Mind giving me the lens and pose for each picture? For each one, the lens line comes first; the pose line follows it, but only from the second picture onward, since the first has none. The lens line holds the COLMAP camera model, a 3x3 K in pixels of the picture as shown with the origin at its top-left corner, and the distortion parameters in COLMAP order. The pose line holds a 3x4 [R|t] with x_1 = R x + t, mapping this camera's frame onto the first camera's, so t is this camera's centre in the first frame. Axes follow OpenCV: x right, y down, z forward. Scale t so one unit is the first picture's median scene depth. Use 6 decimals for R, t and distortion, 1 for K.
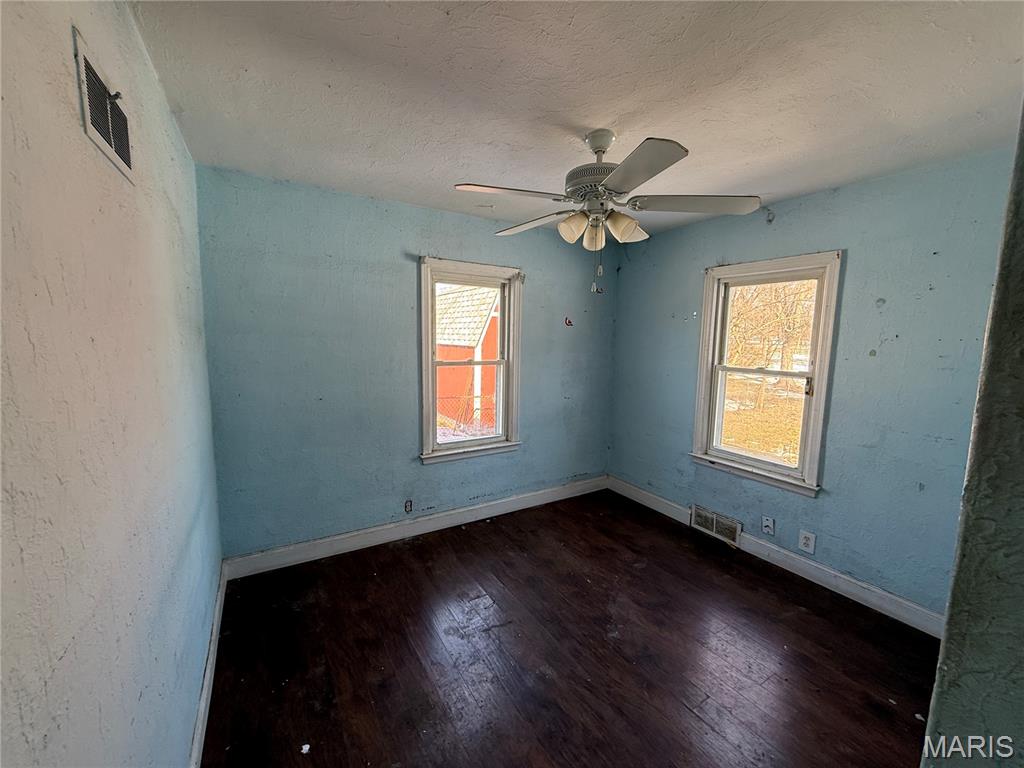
lens RADIAL K [[407.5, 0, 512.0], [0, 407.5, 384.0], [0, 0, 1]] dist [0.000309, 0.000471]
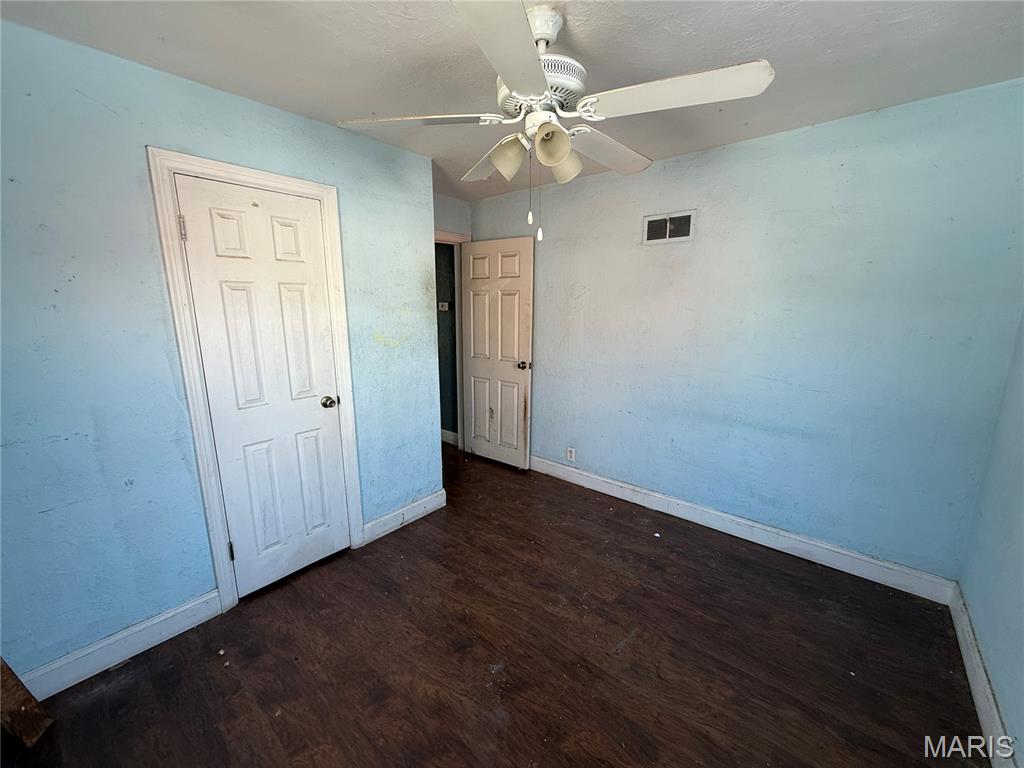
lens RADIAL K [[407.5, 0, 512.0], [0, 407.5, 384.0], [0, 0, 1]] dist [0.000309, 0.000471]
pose [[-0.948070, 0.045854, -0.314738, 0.489745], [-0.053345, 0.952612, 0.299474, -0.188683], [0.313555, 0.300712, -0.900697, 1.705876]]
